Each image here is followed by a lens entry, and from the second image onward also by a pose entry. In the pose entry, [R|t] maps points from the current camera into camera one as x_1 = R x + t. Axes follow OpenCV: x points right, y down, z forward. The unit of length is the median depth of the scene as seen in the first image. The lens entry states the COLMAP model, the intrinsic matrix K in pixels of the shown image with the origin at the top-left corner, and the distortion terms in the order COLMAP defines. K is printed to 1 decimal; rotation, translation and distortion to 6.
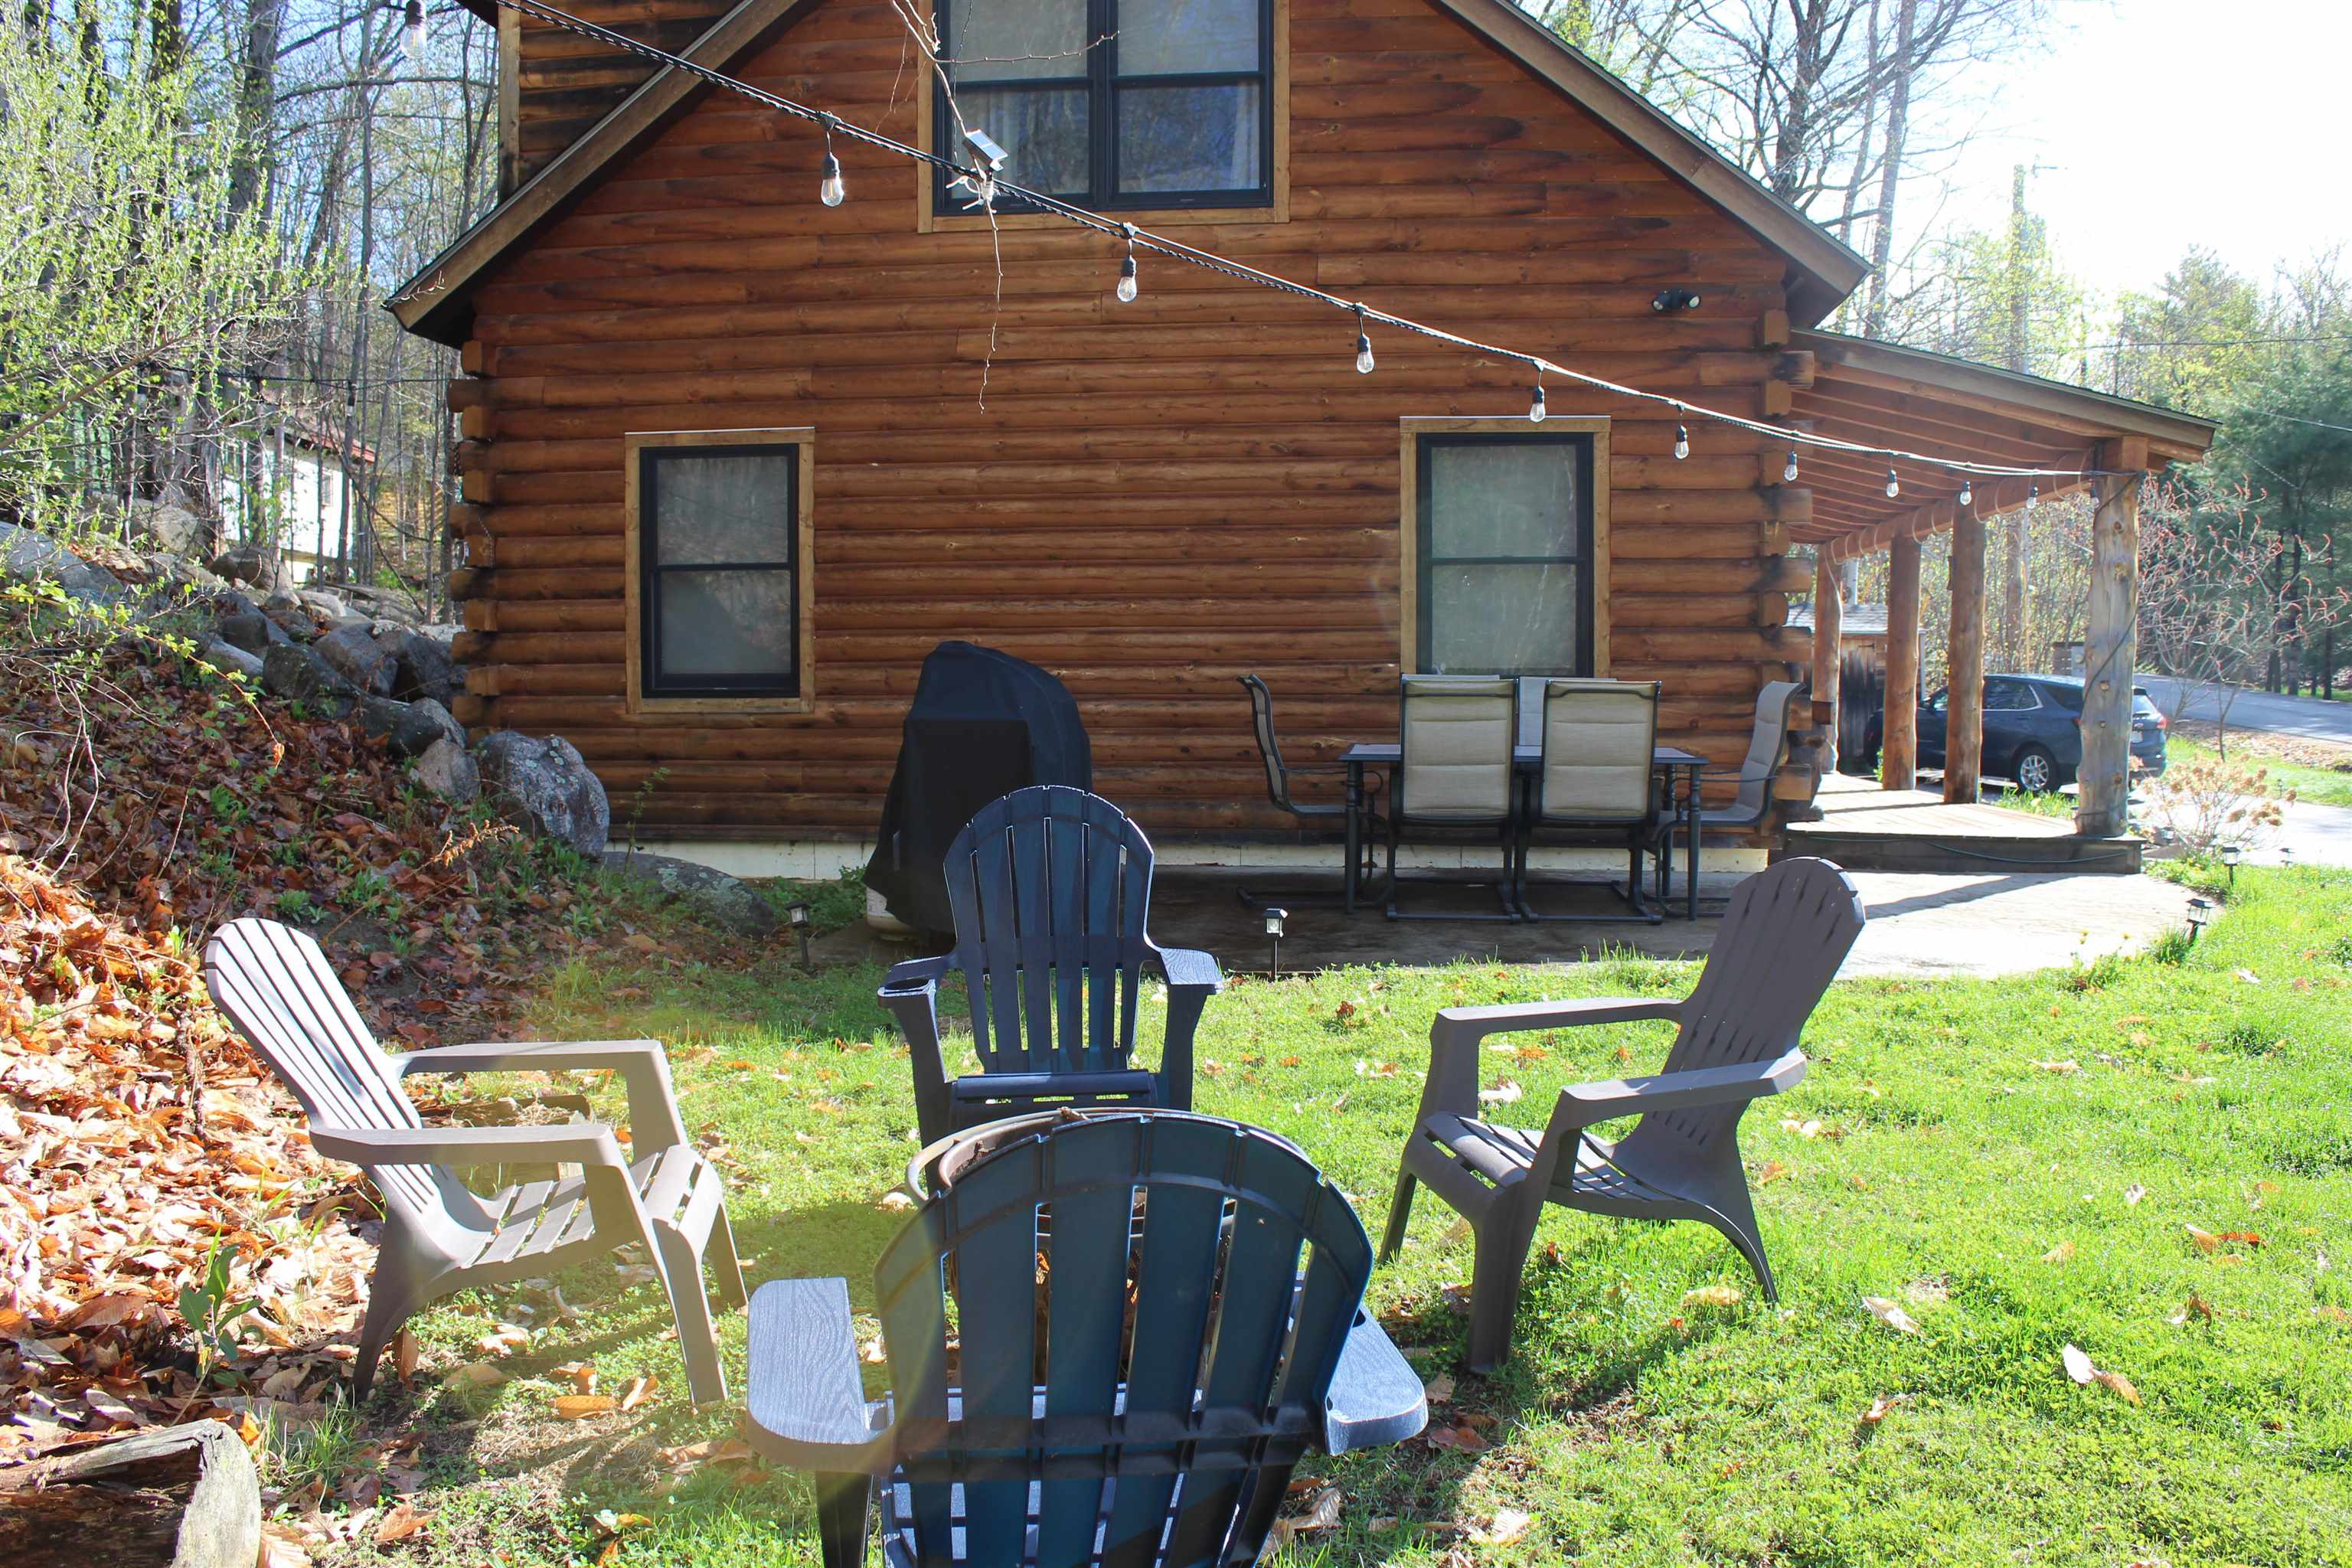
lens RADIAL K [[1982.4, 0, 1176.0], [0, 1982.4, 784.0], [0, 0, 1]] dist [-0.161178, 0.137770]
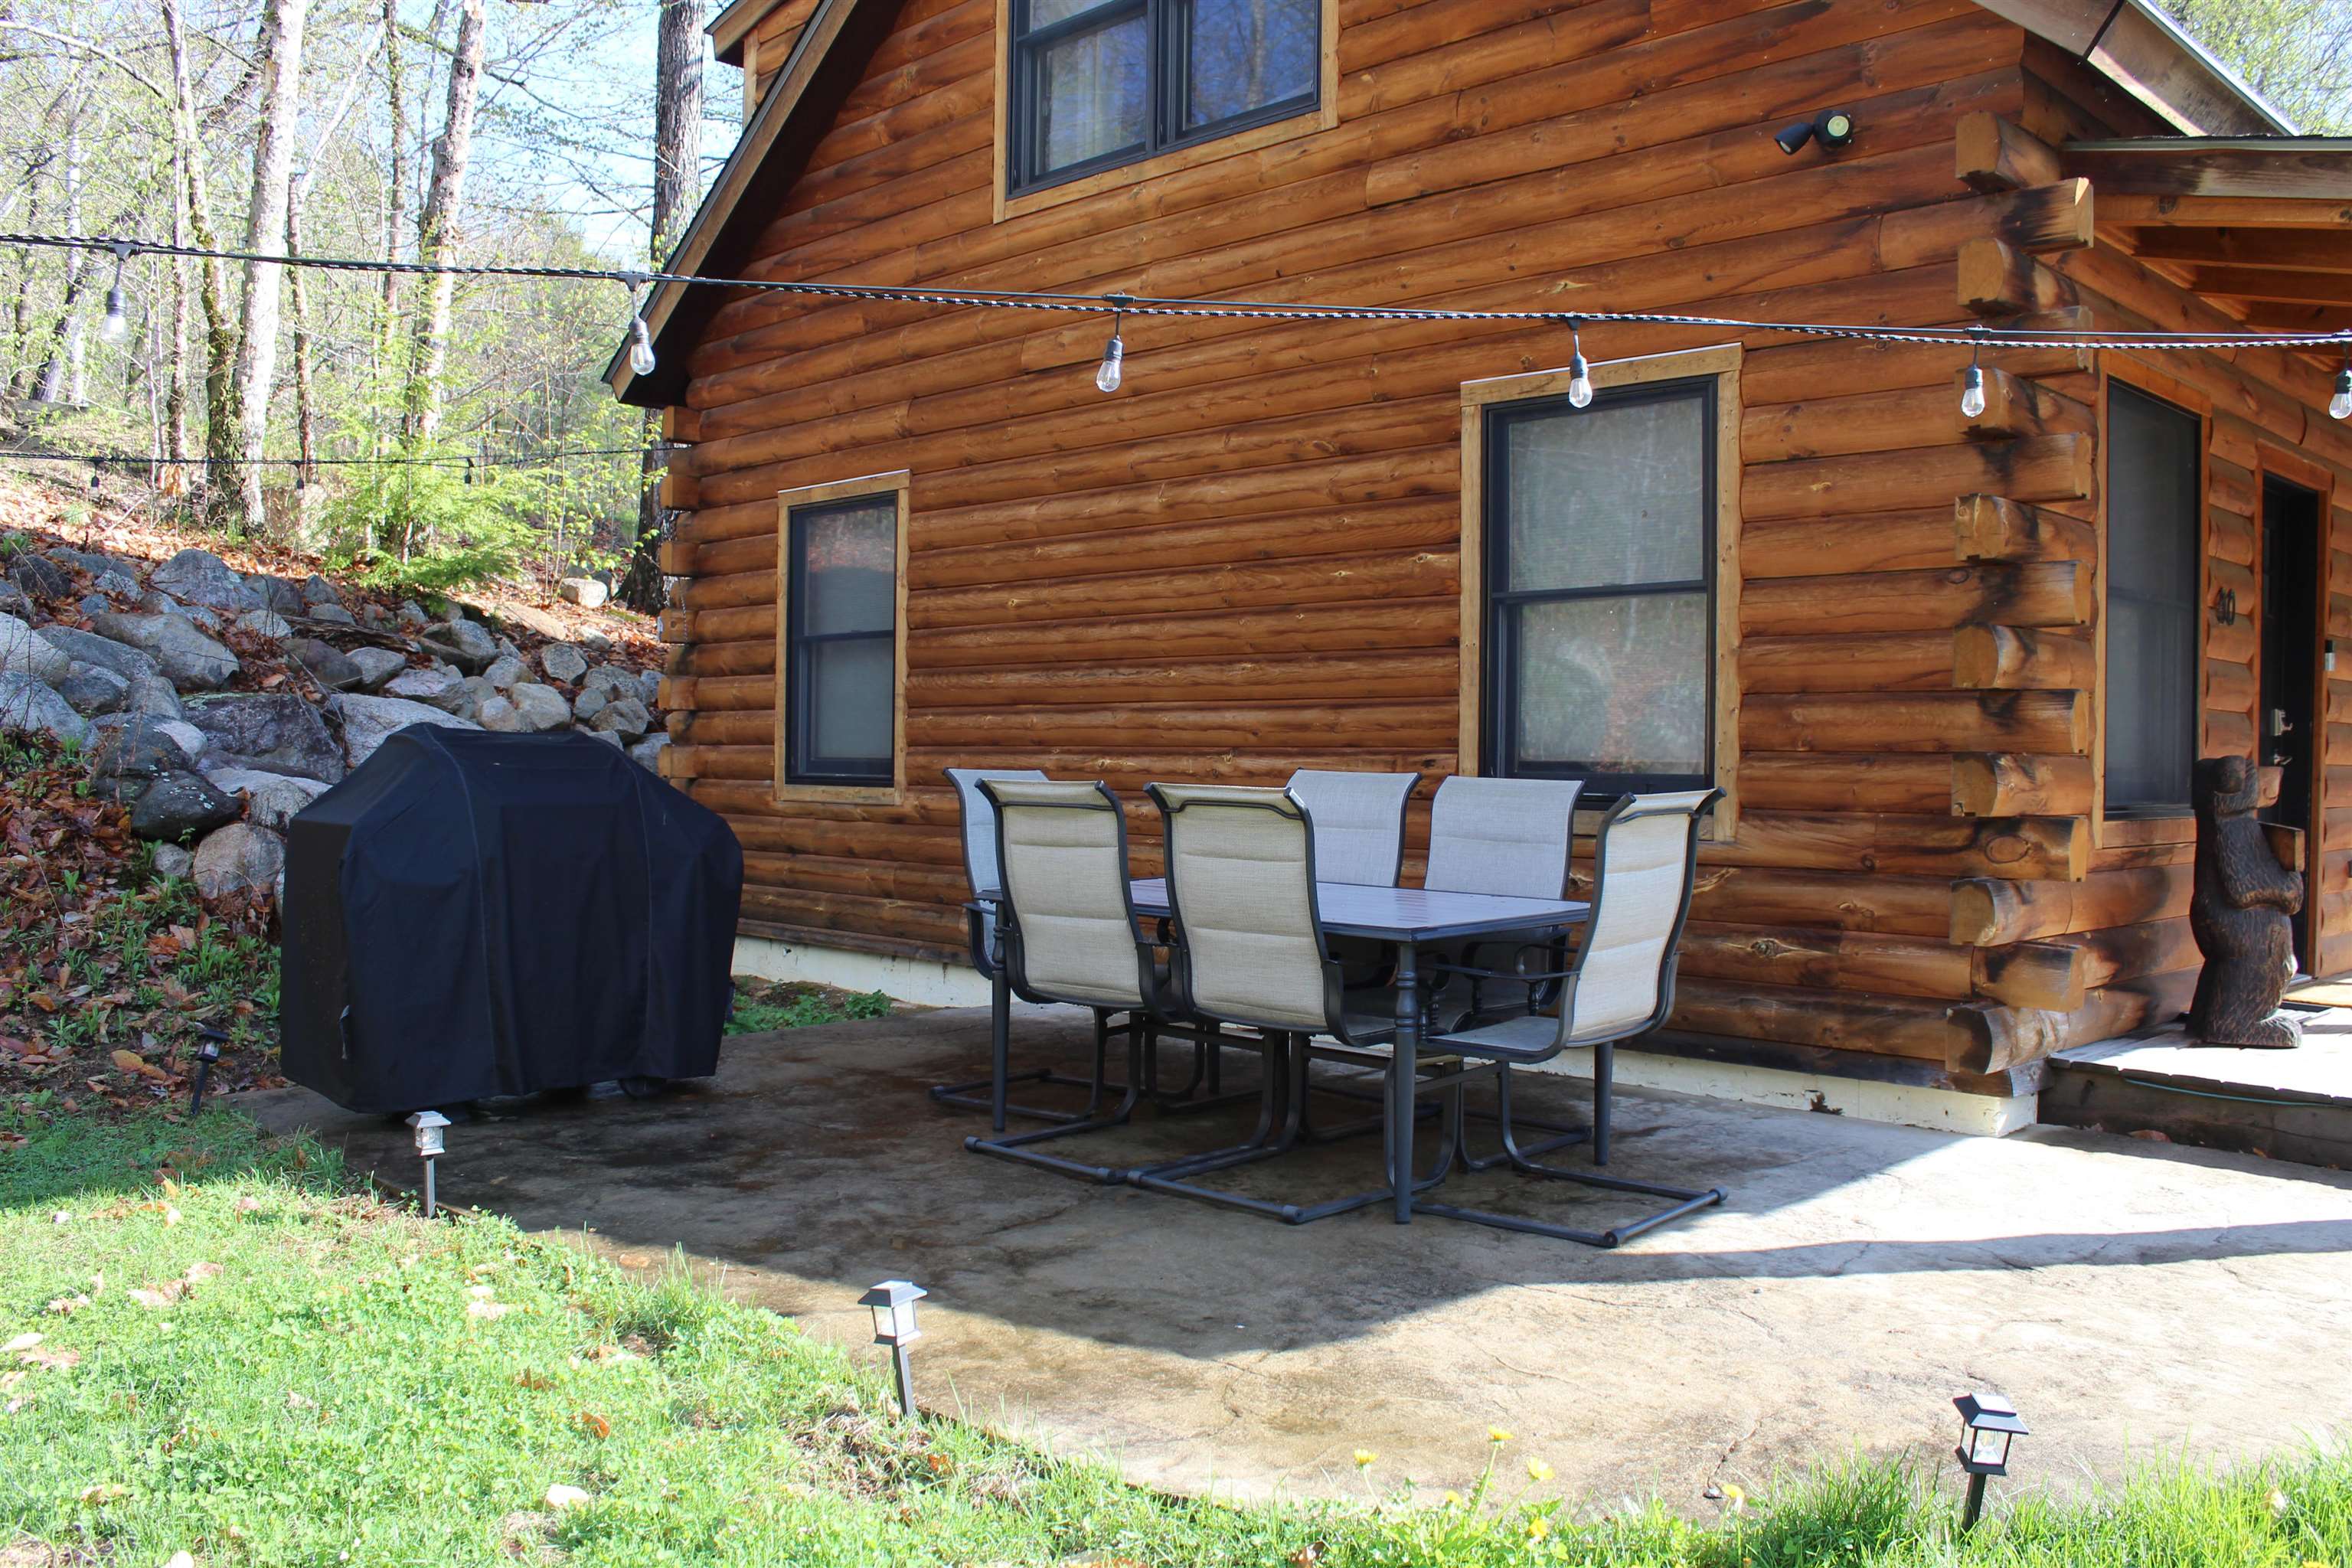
lens RADIAL K [[1982.4, 0, 1176.0], [0, 1982.4, 784.0], [0, 0, 1]] dist [-0.161178, 0.137770]
pose [[0.776976, 0.018291, -0.629265, 0.448508], [-0.046210, 0.998538, -0.028033, -0.027387], [0.627832, 0.050859, 0.776685, 0.420357]]
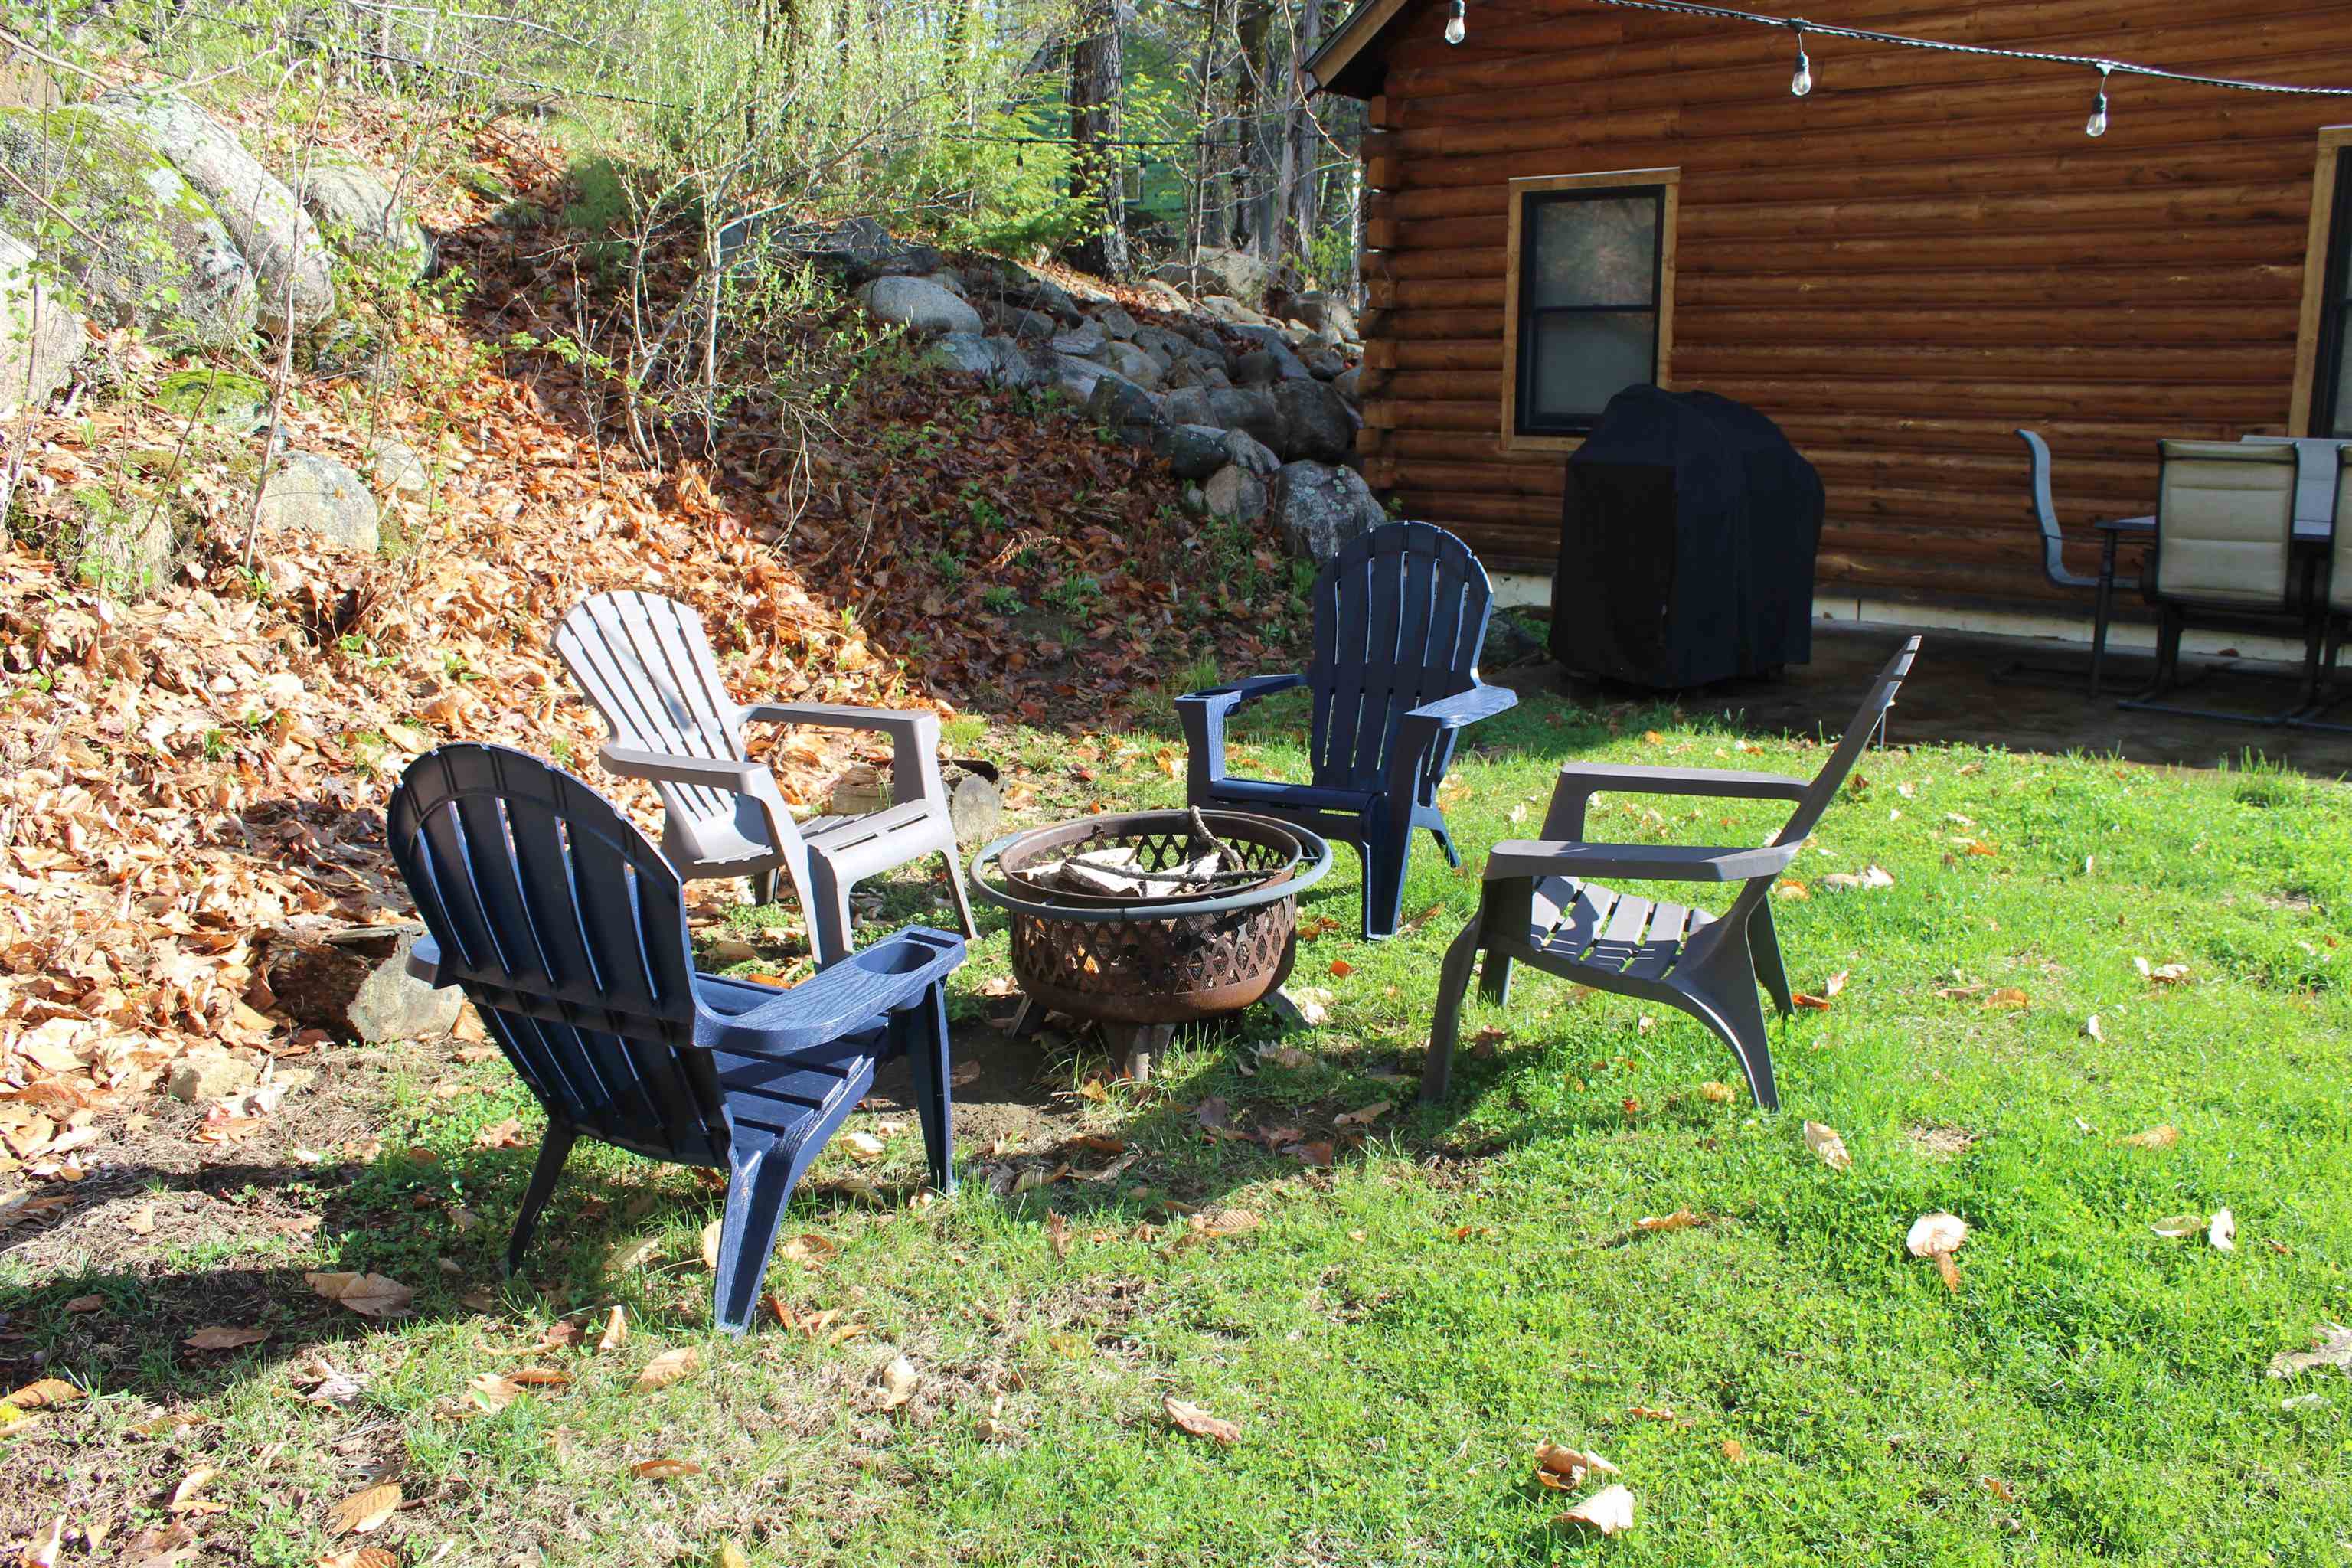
lens RADIAL K [[1982.4, 0, 1176.0], [0, 1982.4, 784.0], [0, 0, 1]] dist [-0.161178, 0.137770]
pose [[0.810449, 0.121673, -0.573035, 0.210459], [-0.046953, 0.988537, 0.143491, -0.001824], [0.583925, -0.089387, 0.806872, 0.032057]]
